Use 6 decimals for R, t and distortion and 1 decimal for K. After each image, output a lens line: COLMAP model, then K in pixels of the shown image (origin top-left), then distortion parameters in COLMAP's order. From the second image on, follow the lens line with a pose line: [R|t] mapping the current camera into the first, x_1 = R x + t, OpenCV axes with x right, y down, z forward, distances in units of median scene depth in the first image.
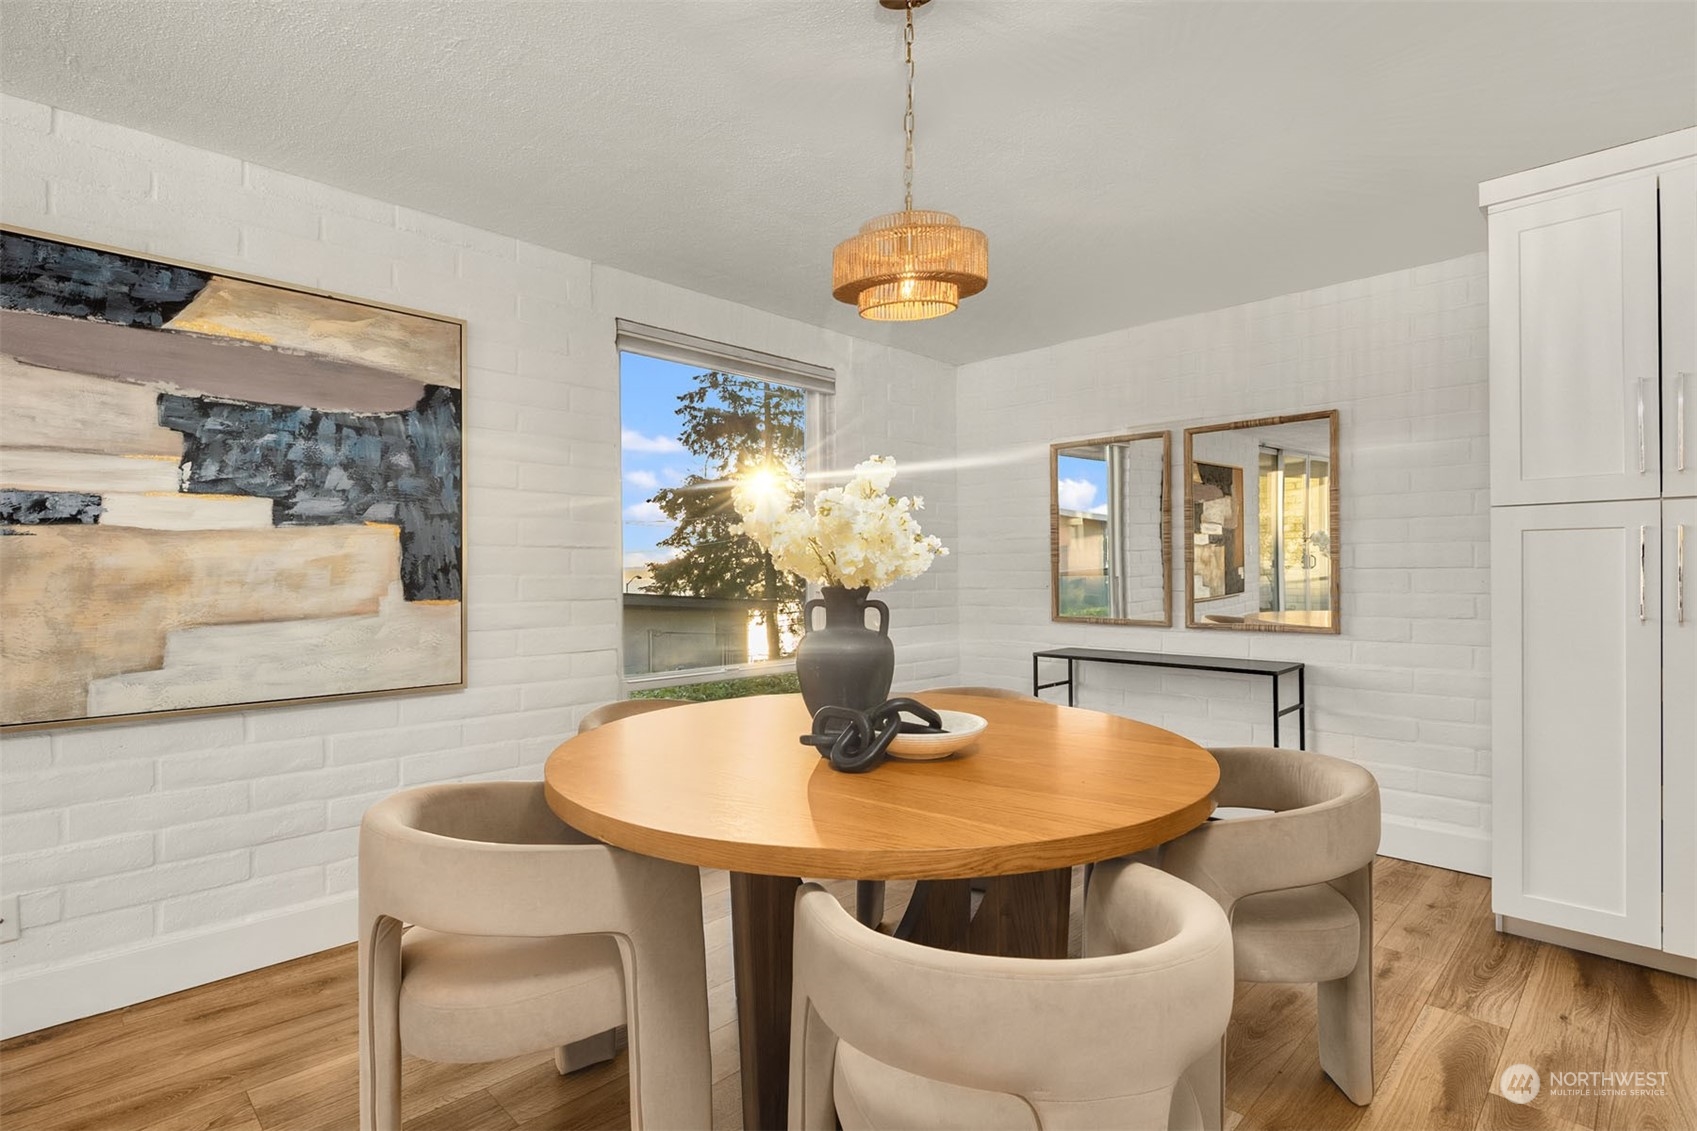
lens RADIAL K [[829.7, 0, 842.9], [0, 829.7, 573.4], [0, 0, 1]] dist [-0.000236, -0.002220]
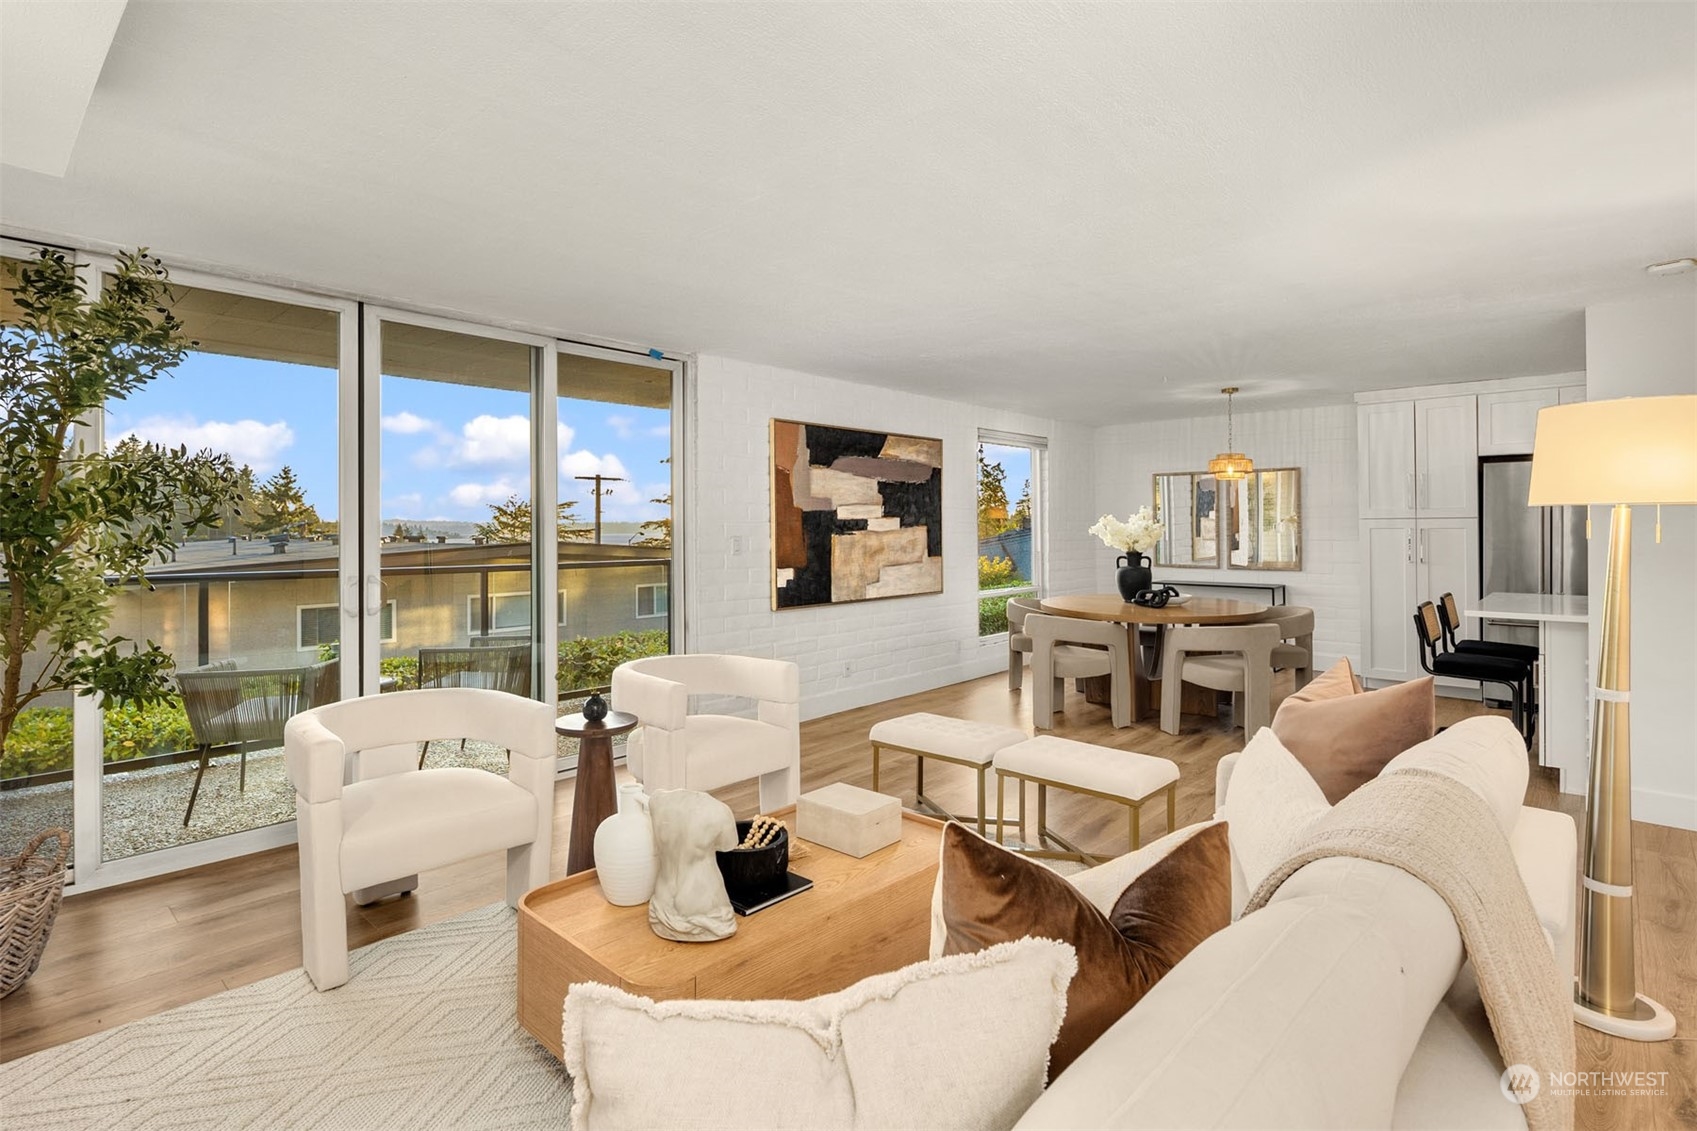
lens RADIAL K [[829.7, 0, 842.4], [0, 829.7, 520.3], [0, 0, 1]] dist [-0.000236, -0.002220]
pose [[0.999362, -0.001769, 0.035680, -0.911046], [0.002096, 0.999956, -0.009131, -0.055874], [-0.035663, 0.009200, 0.999322, -1.510815]]
